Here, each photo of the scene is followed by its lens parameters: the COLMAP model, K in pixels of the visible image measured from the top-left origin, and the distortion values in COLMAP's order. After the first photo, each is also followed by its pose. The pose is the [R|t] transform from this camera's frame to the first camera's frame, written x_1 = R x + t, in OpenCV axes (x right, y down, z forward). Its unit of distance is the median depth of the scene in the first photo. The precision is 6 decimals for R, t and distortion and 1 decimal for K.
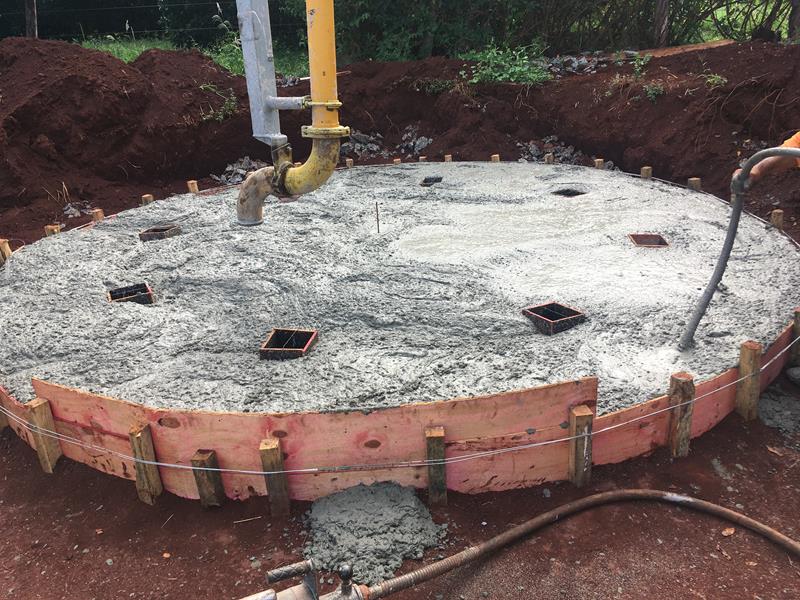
lens RADIAL K [[566.4, 0, 400.0], [0, 566.4, 300.0], [0, 0, 1]] dist [0.046181, -0.057772]
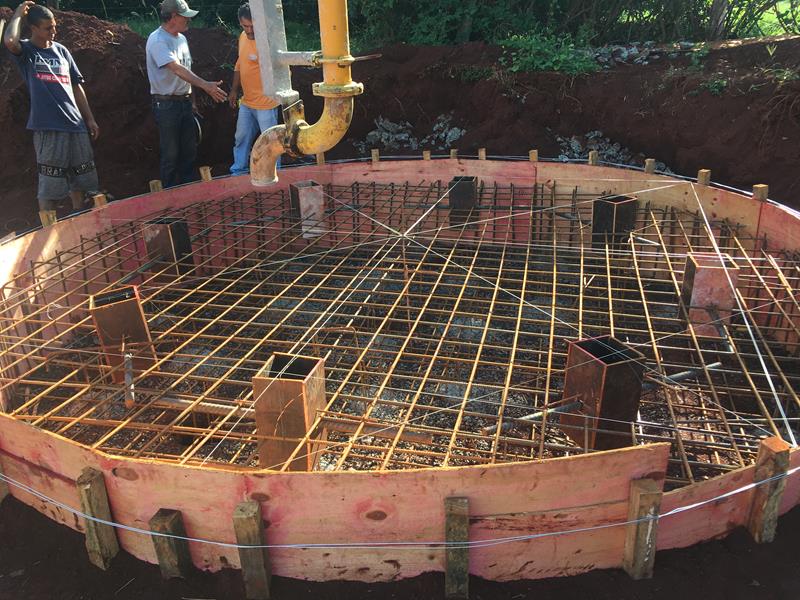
lens RADIAL K [[566.4, 0, 400.0], [0, 566.4, 300.0], [0, 0, 1]] dist [0.046181, -0.057772]
pose [[0.998085, 0.046371, -0.040935, 0.002182], [-0.045702, 0.998808, 0.017118, -0.056819], [0.041680, -0.015214, 0.999015, 0.205181]]
